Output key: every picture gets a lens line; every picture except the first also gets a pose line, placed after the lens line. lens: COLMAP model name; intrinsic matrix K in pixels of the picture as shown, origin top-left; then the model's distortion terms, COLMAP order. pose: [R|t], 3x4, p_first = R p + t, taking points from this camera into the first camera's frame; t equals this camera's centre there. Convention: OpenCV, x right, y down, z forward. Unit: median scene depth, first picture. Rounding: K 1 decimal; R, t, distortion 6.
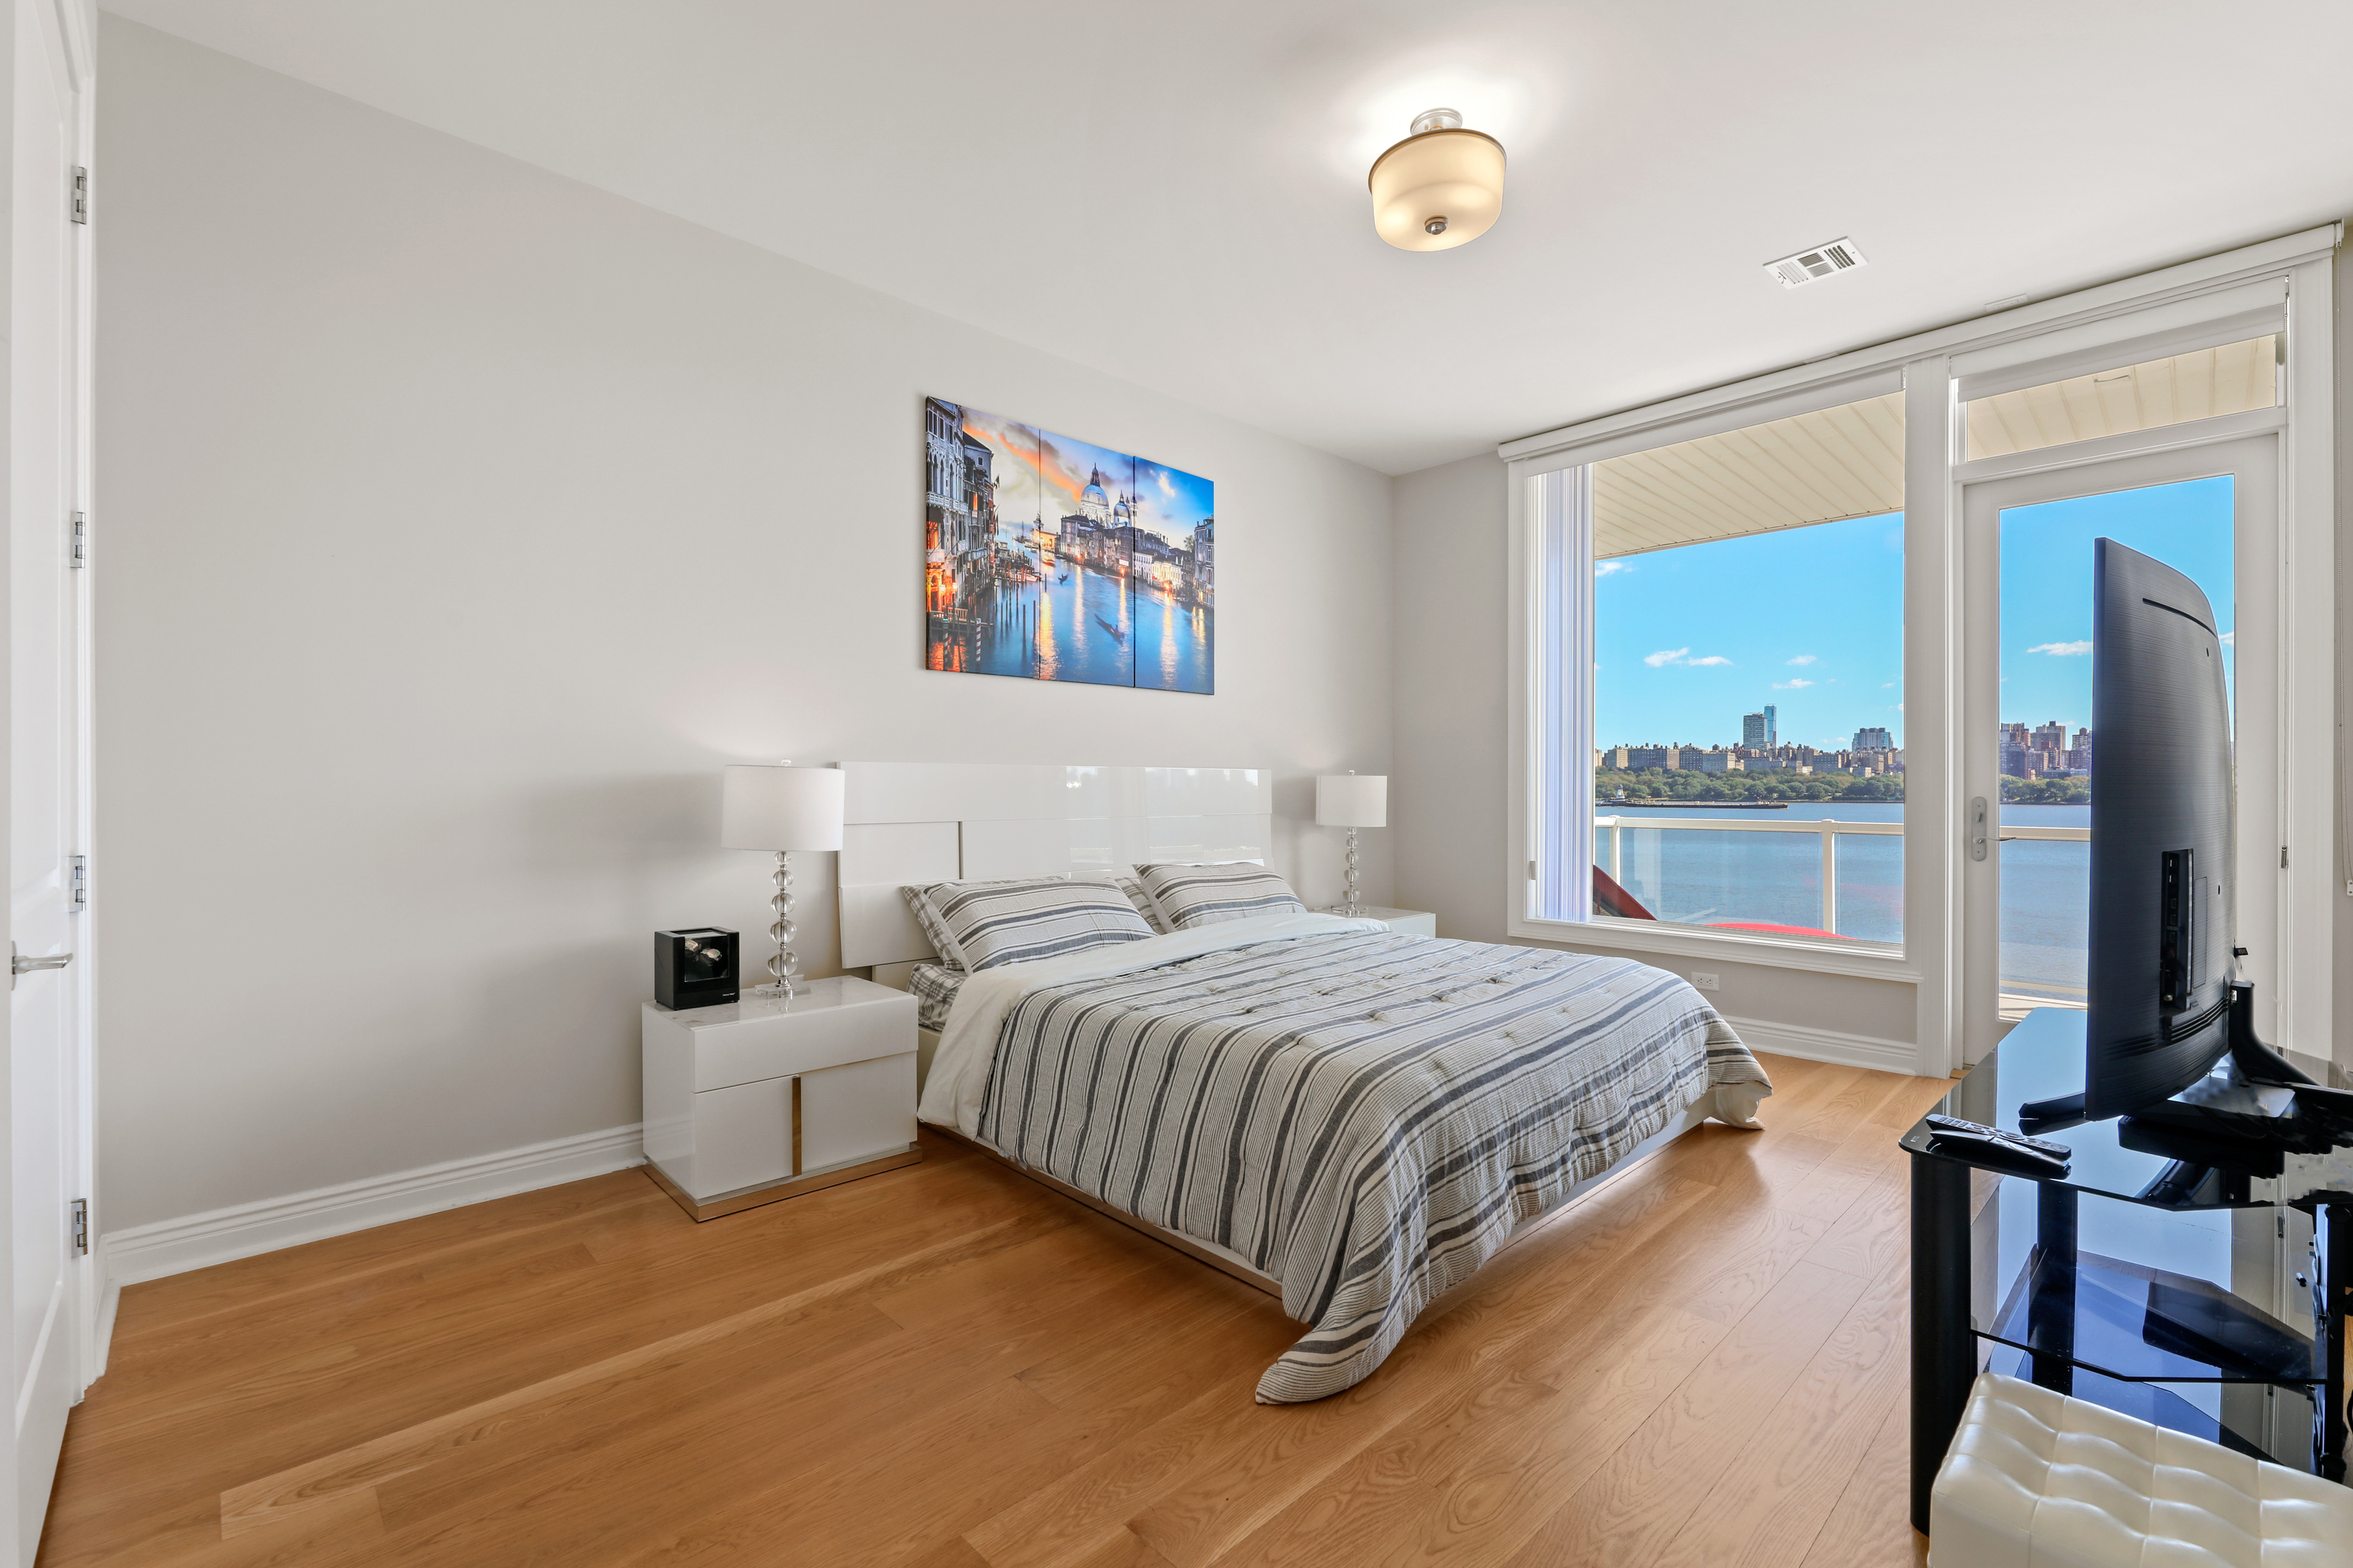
lens RADIAL K [[1022.8, 0, 1154.6], [0, 1022.8, 795.0], [0, 0, 1]] dist [0.007480, 0.000184]
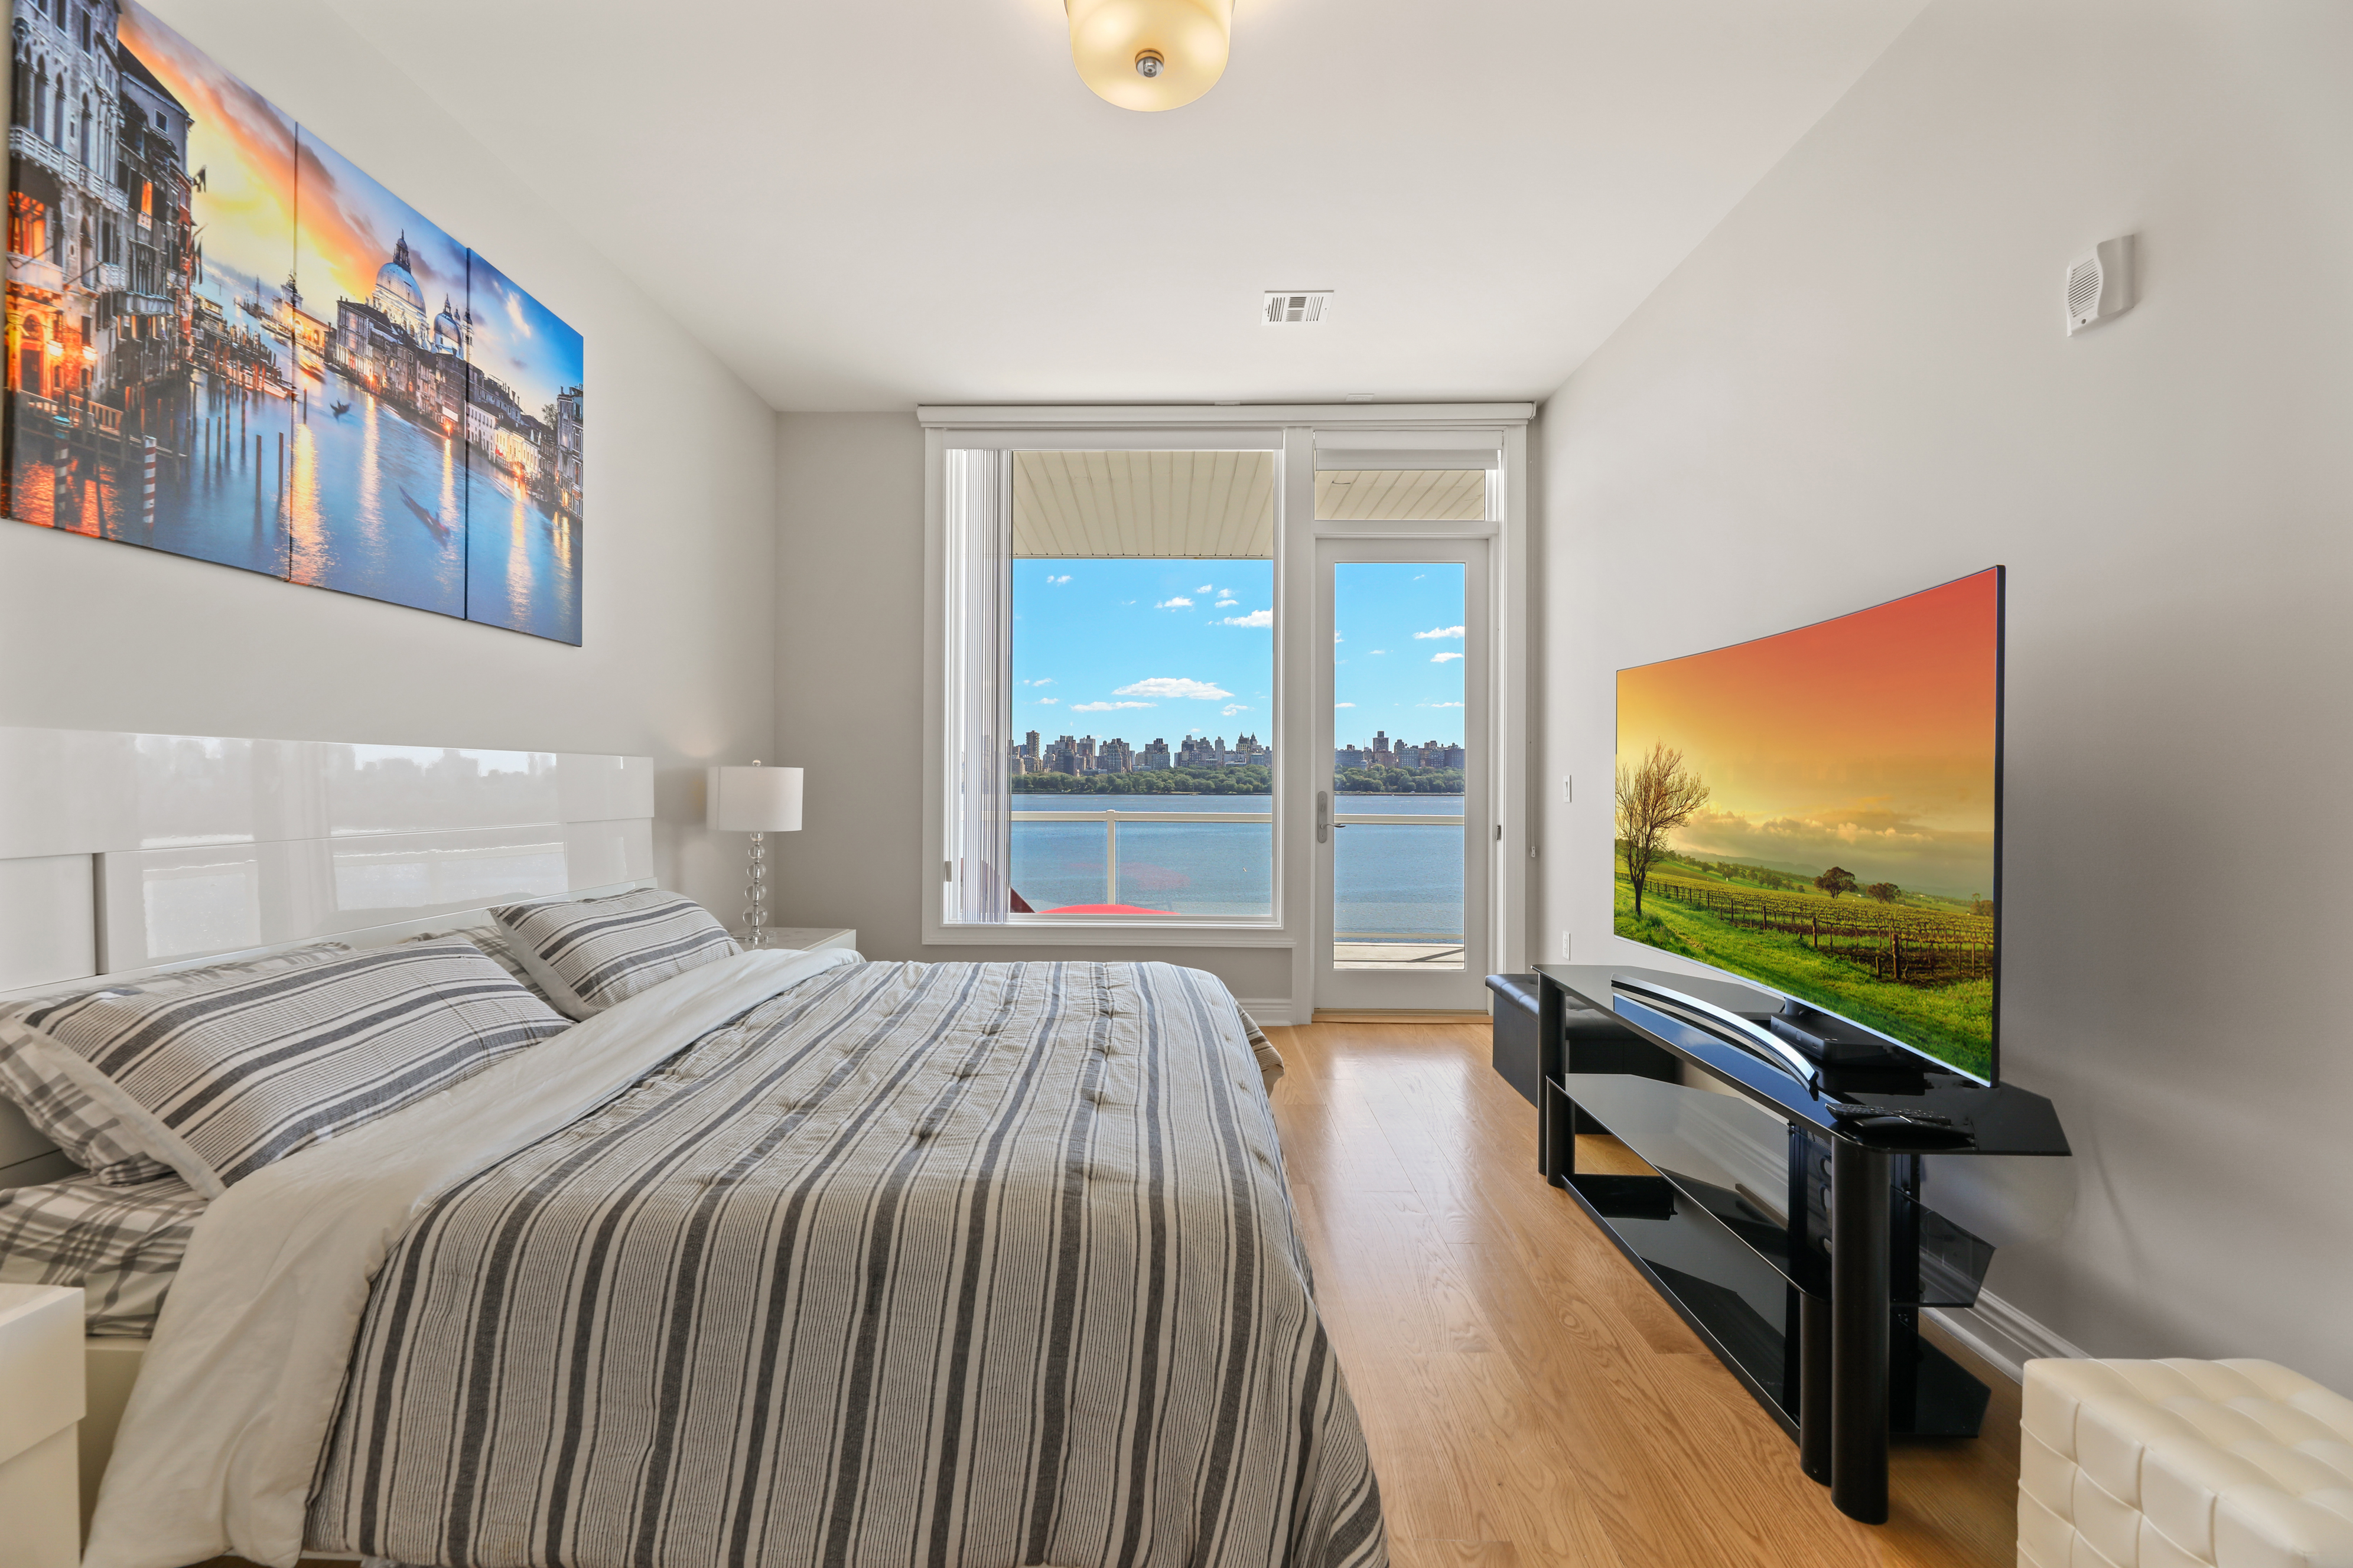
lens RADIAL K [[965.3, 0, 1169.5], [0, 965.3, 780.7], [0, 0, 1]] dist [-0.001168, -0.001871]
pose [[0.694714, 0.003571, 0.719277, -0.155625], [0.001922, 0.999975, -0.006821, -0.003365], [-0.719284, 0.006122, 0.694690, 0.313629]]
